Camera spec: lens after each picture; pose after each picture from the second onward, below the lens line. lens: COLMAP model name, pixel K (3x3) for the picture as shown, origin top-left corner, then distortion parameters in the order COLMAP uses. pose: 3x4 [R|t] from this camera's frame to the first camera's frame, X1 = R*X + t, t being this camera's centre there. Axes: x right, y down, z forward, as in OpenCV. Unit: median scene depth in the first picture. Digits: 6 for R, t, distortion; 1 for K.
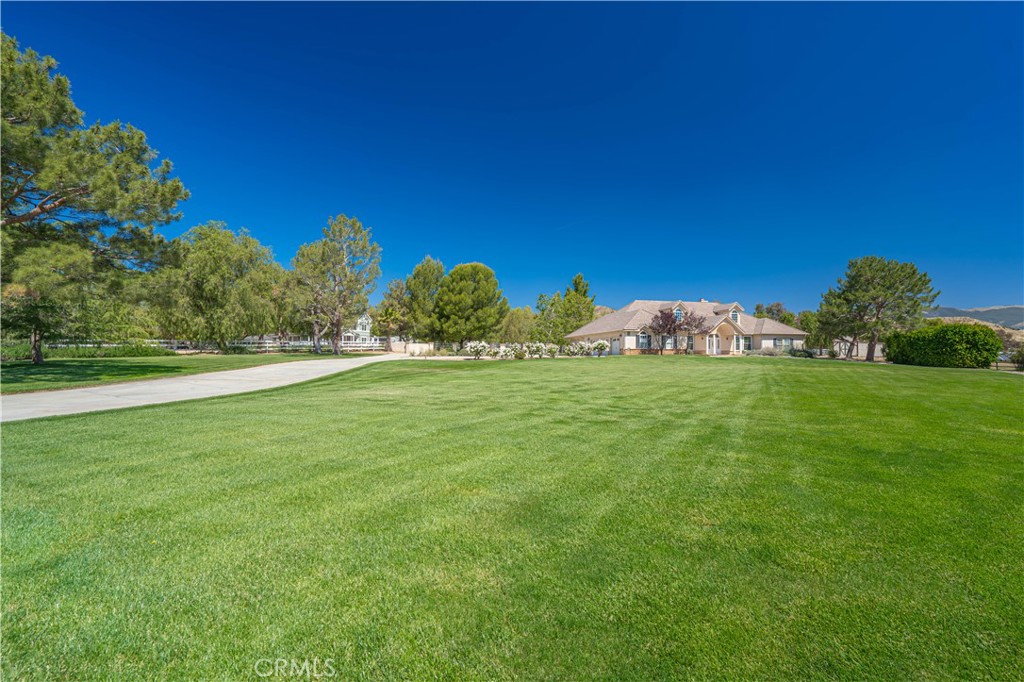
lens RADIAL K [[464.6, 0, 512.0], [0, 464.6, 341.0], [0, 0, 1]] dist [-0.002124, -0.000348]
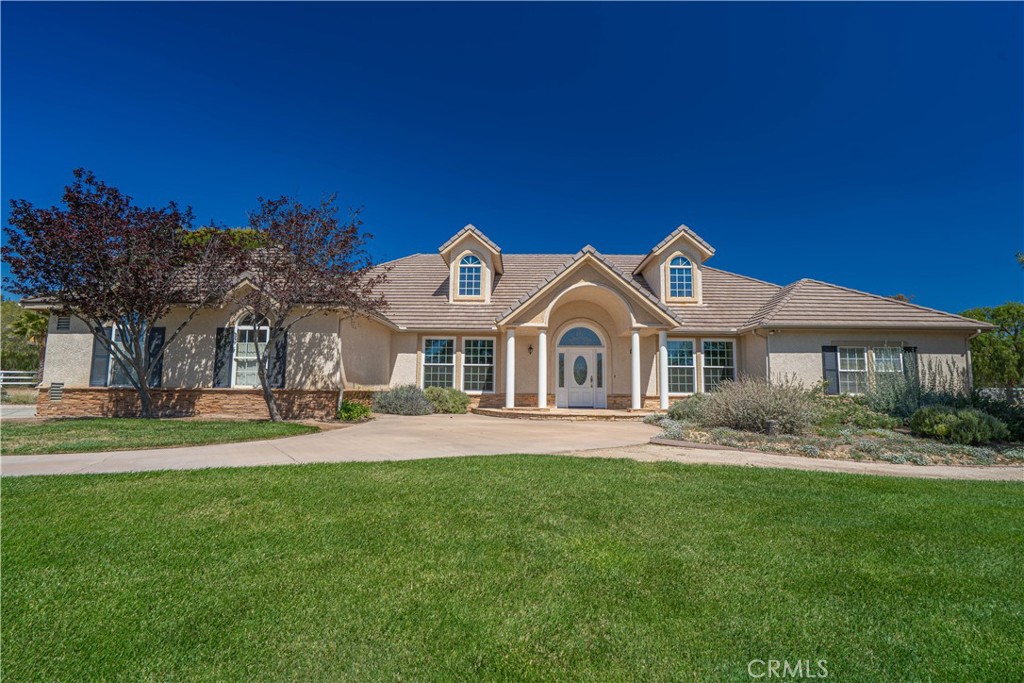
lens RADIAL K [[464.6, 0, 512.0], [0, 464.6, 341.5], [0, 0, 1]] dist [-0.002124, -0.000348]
pose [[0.978503, -0.019096, -0.205349, 0.456019], [0.001842, 0.996474, -0.083885, 0.012136], [0.206227, 0.081703, 0.975087, 0.732196]]
